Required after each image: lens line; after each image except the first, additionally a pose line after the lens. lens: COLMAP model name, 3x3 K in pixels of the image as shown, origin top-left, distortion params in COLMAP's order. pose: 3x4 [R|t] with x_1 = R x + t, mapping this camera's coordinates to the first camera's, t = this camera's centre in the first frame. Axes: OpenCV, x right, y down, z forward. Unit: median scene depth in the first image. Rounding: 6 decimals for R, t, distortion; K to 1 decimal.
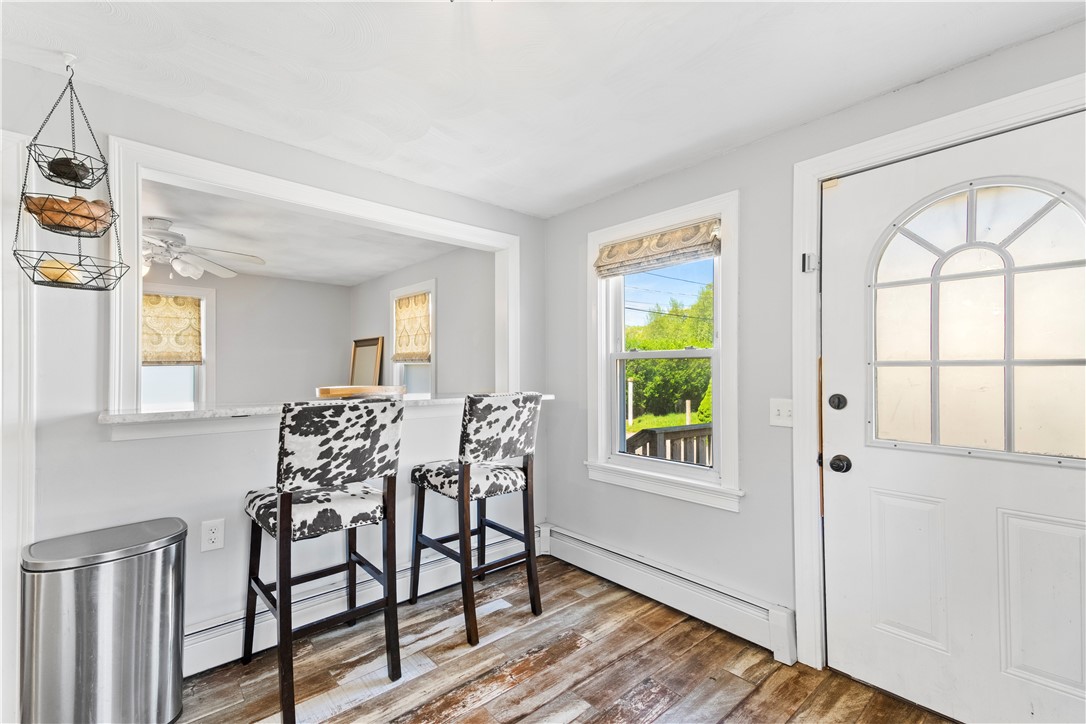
lens RADIAL K [[482.4, 0, 535.8], [0, 482.4, 367.3], [0, 0, 1]] dist [0.035836, -0.000279]
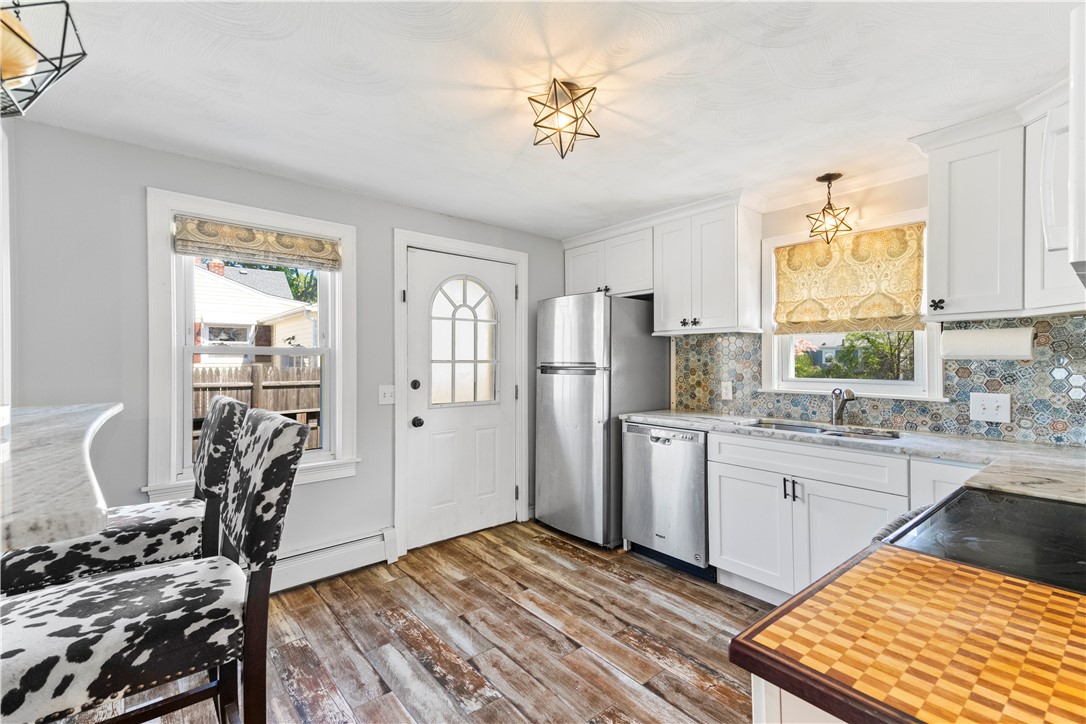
lens RADIAL K [[479.8, 0, 543.2], [0, 479.8, 358.9], [0, 0, 1]] dist [0.035609, -0.000091]
pose [[0.017196, 0.002688, 0.999849, -1.086232], [-0.007306, 0.999970, -0.002563, -0.016171], [-0.999825, -0.007261, 0.017215, 0.600239]]
